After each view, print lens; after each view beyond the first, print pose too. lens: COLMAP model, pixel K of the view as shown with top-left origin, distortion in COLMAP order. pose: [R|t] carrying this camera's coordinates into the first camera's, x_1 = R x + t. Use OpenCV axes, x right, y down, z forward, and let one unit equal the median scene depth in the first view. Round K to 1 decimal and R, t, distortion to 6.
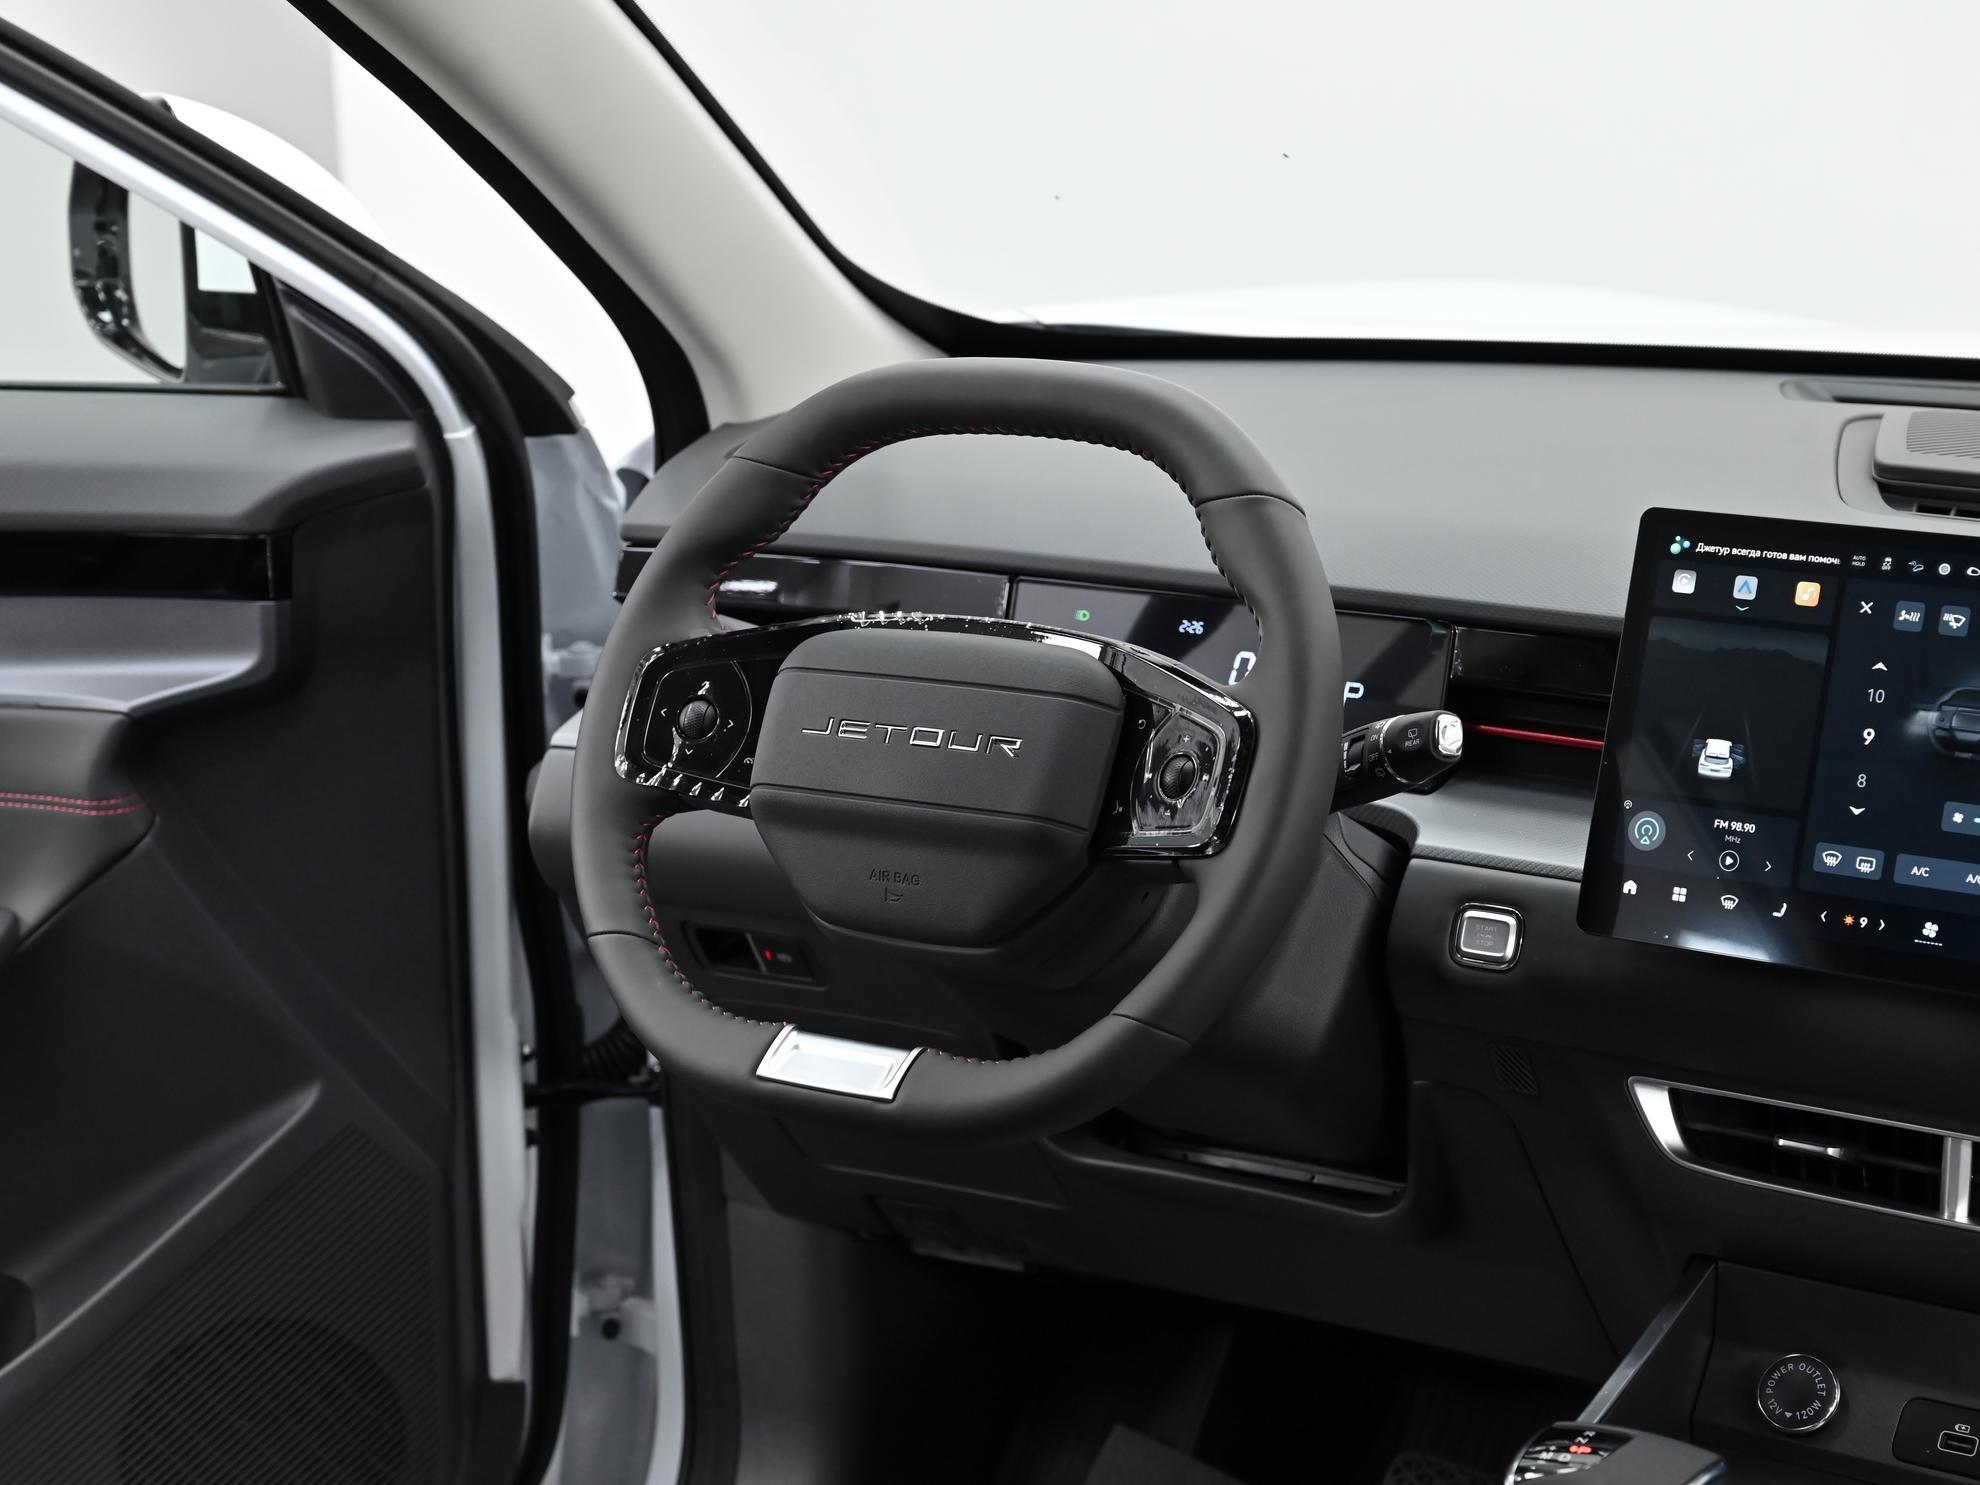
lens RADIAL K [[3139.4, 0, 990.0], [0, 3139.4, 742.5], [0, 0, 1]] dist [-0.143493, 0.035008]
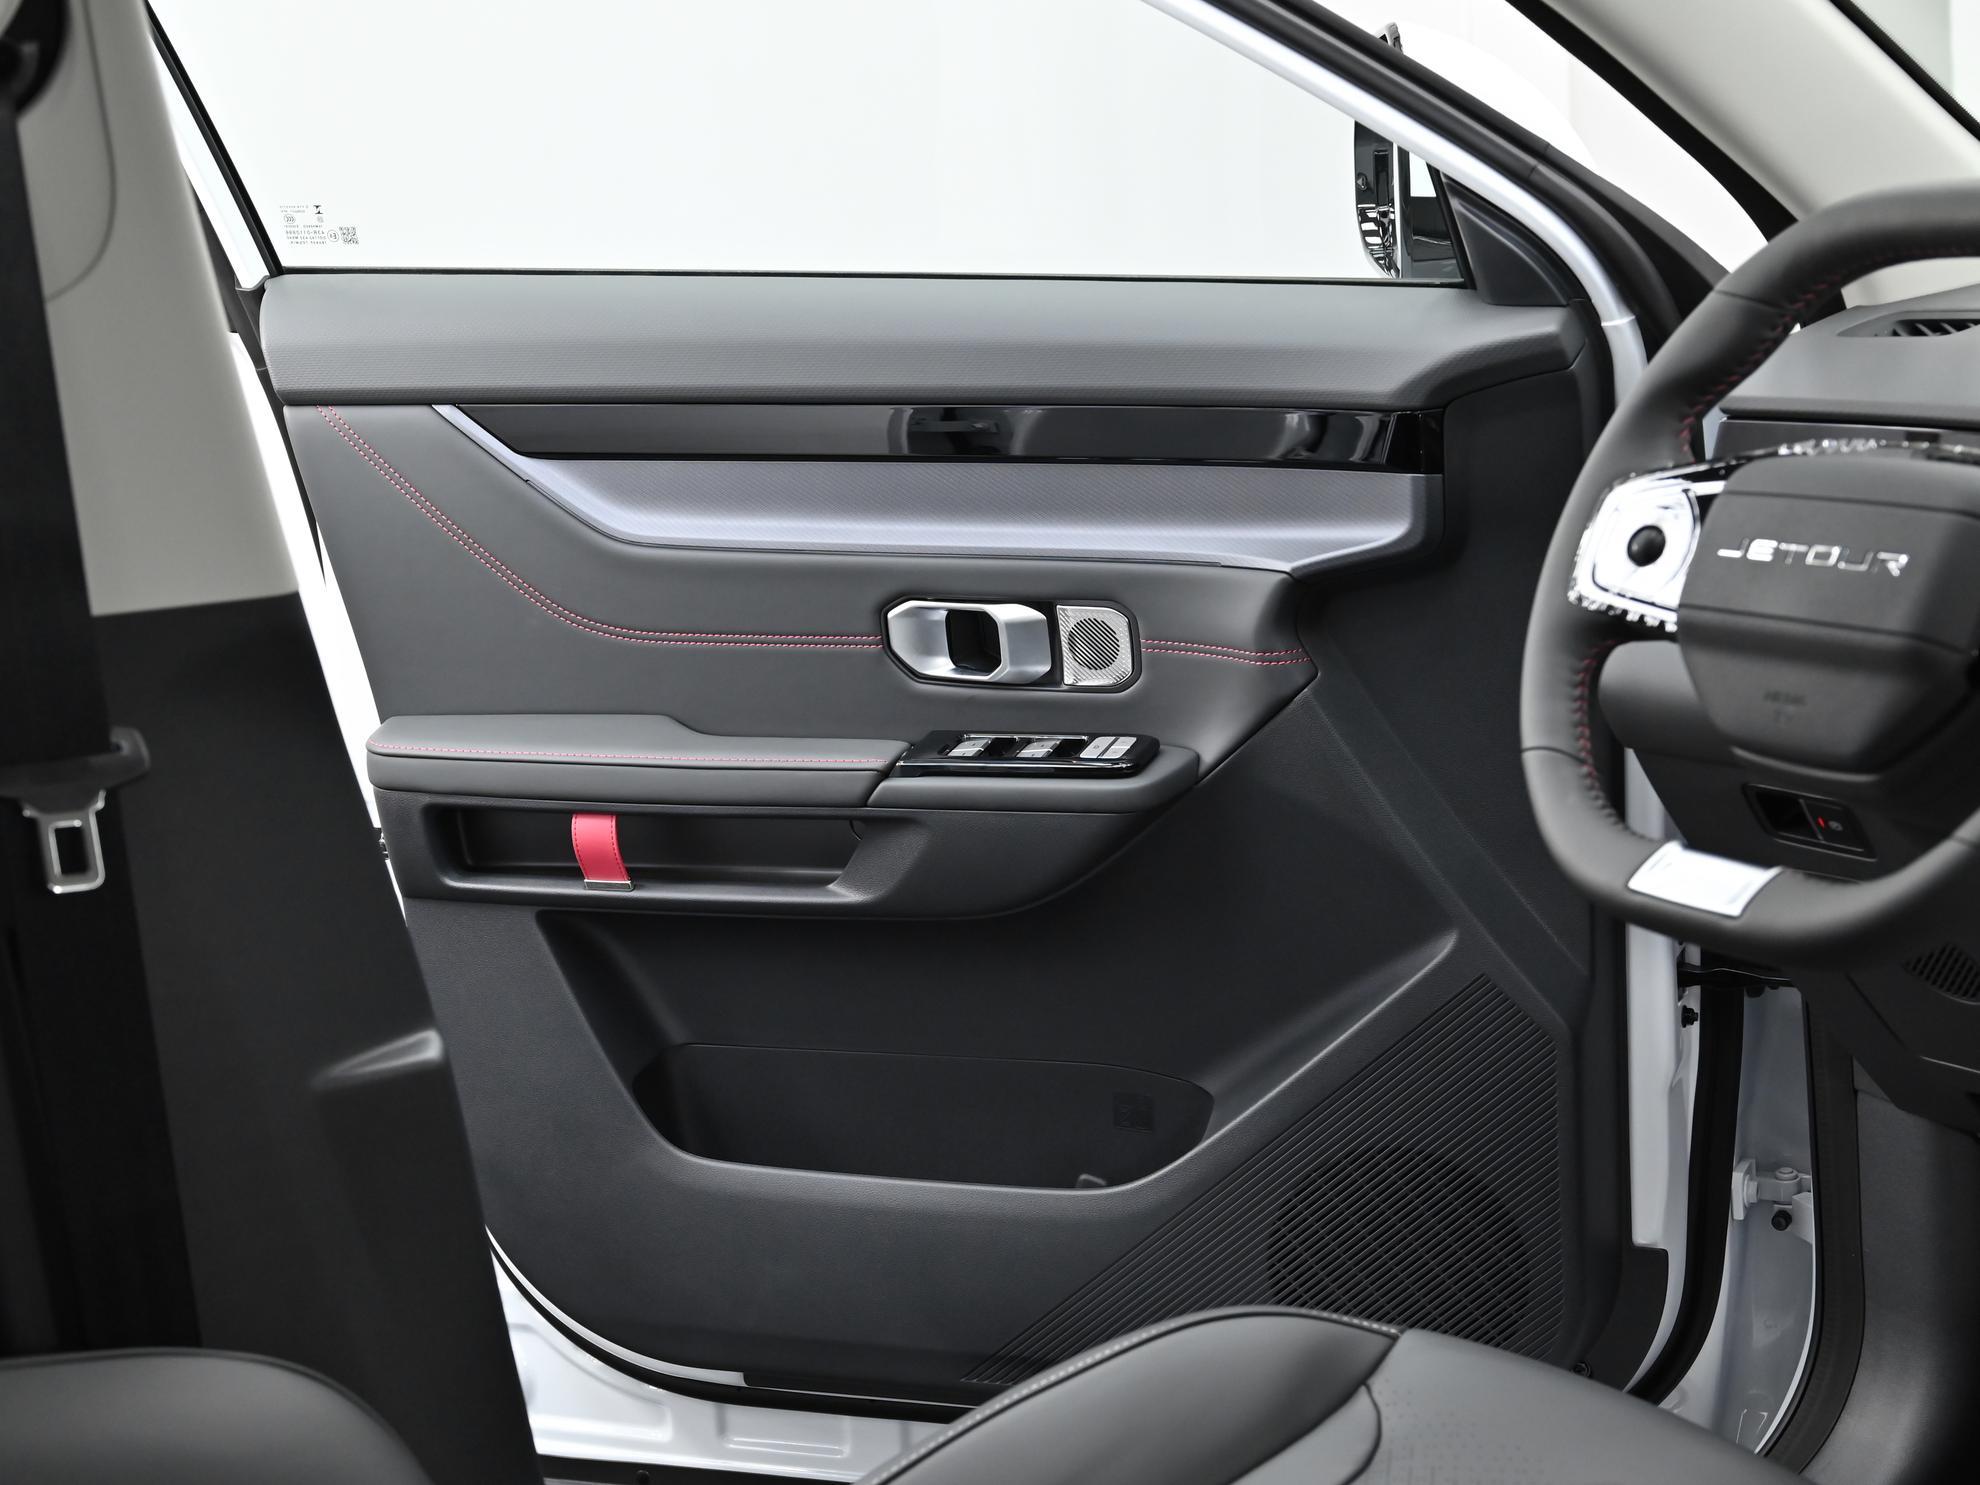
lens RADIAL K [[2850.5, 0, 990.0], [0, 2850.5, 742.5], [0, 0, 1]] dist [-0.022447, 0.039558]
pose [[0.872732, 0.064932, -0.483862, 0.121361], [-0.062019, 0.997832, 0.022044, 0.034574], [0.484244, 0.010770, 0.874866, 0.067037]]
